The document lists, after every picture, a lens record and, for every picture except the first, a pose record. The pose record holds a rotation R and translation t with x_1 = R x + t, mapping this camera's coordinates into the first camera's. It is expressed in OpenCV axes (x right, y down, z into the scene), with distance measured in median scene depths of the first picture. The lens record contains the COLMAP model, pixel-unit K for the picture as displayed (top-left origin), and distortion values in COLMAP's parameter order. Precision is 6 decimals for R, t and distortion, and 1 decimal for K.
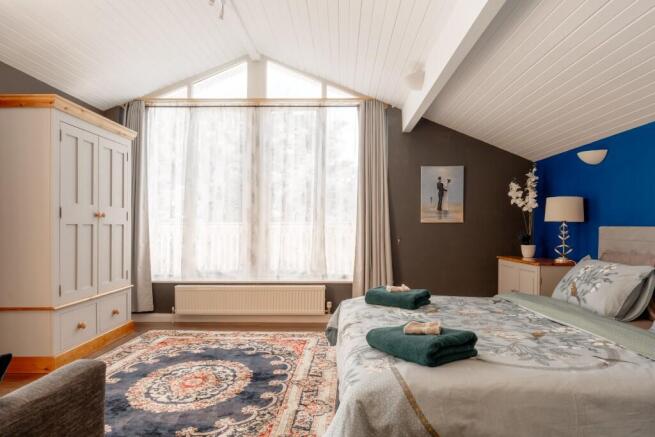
lens RADIAL K [[444.0, 0, 325.5], [0, 444.0, 221.8], [0, 0, 1]] dist [0.008400, 0.000705]
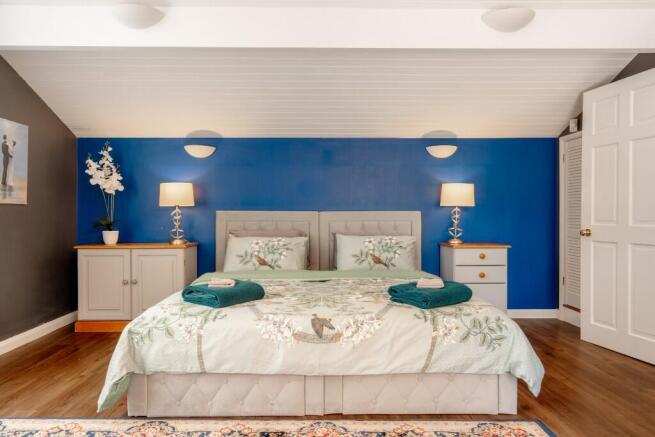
lens RADIAL K [[444.0, 0, 323.9], [0, 444.0, 217.8], [0, 0, 1]] dist [0.008400, 0.000705]
pose [[-0.055862, -0.007818, 0.998408, -0.440973], [-0.012353, 0.999898, 0.007139, 0.012525], [-0.998362, -0.011935, -0.055953, 0.557932]]
